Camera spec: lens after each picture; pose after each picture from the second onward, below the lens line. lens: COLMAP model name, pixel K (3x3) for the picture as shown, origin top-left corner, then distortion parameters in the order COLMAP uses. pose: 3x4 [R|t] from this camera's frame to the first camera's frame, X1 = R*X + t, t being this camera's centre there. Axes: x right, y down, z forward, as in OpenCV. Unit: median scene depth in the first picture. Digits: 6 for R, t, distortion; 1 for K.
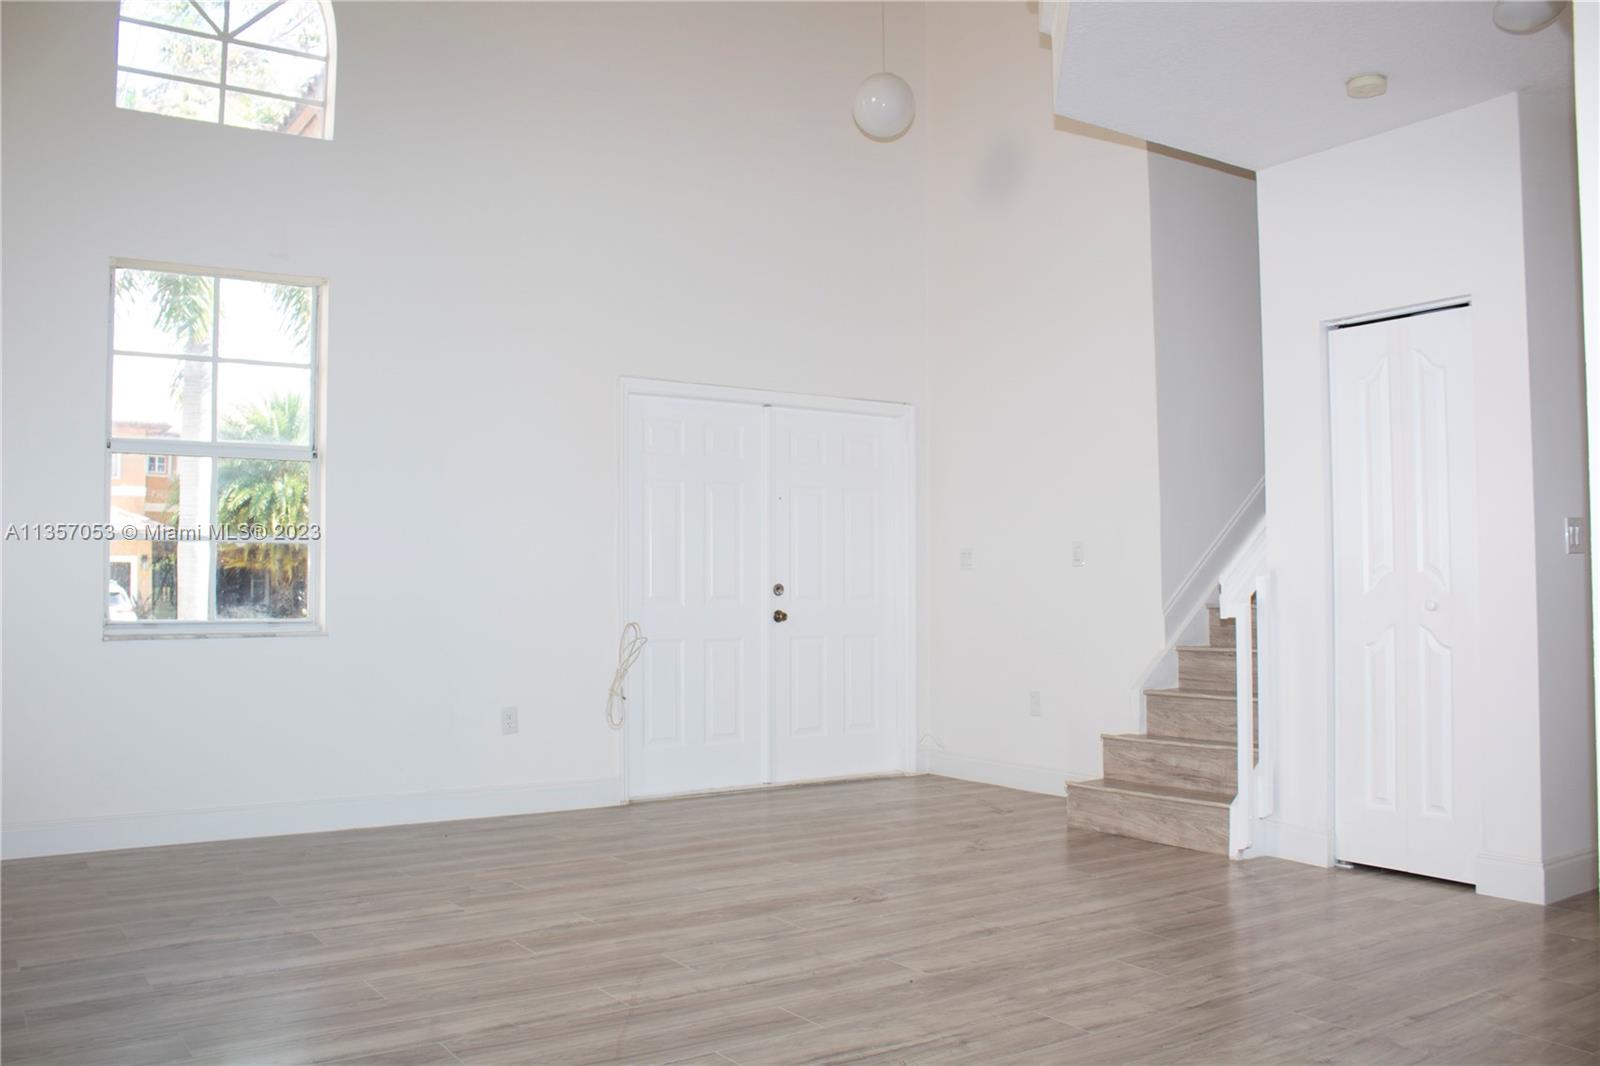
lens RADIAL K [[1339.7, 0, 795.5], [0, 1339.7, 536.7], [0, 0, 1]] dist [-0.170894, 0.139455]
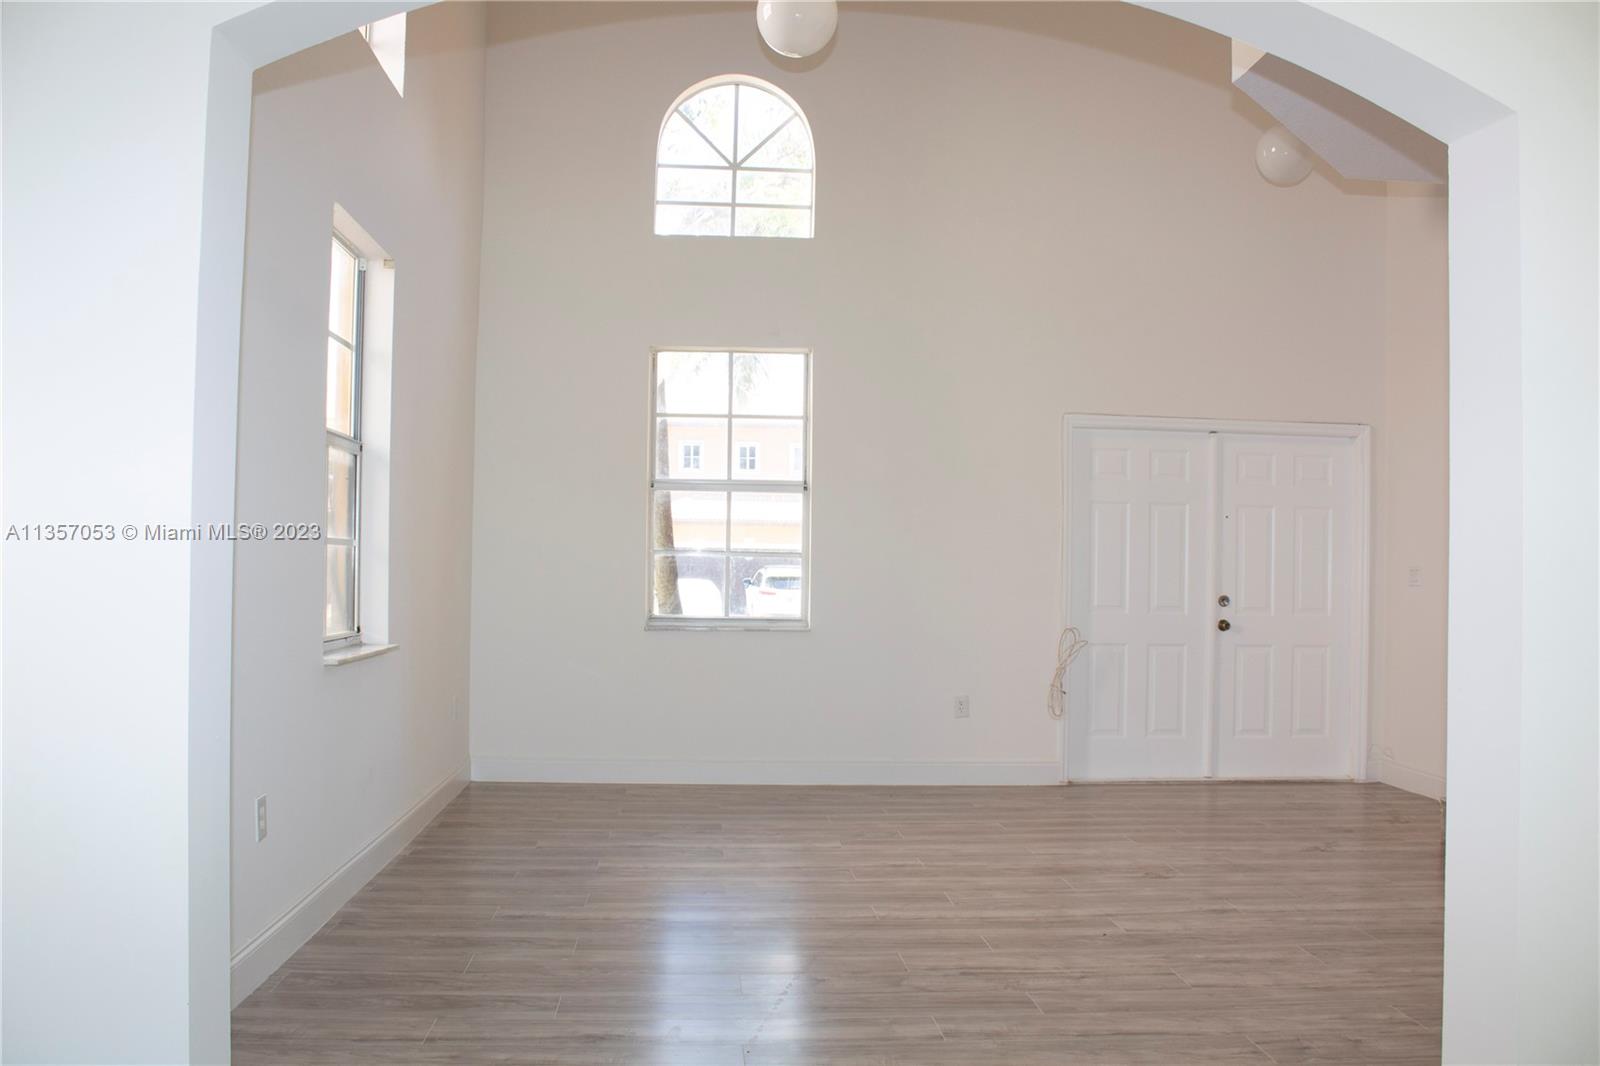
lens RADIAL K [[1339.7, 0, 799.1], [0, 1339.7, 535.9], [0, 0, 1]] dist [-0.170894, 0.139455]
pose [[0.868453, 0.005064, -0.495746, 0.244251], [-0.000929, 0.999963, 0.008586, -0.025023], [0.495771, -0.006996, 0.868425, -0.114628]]
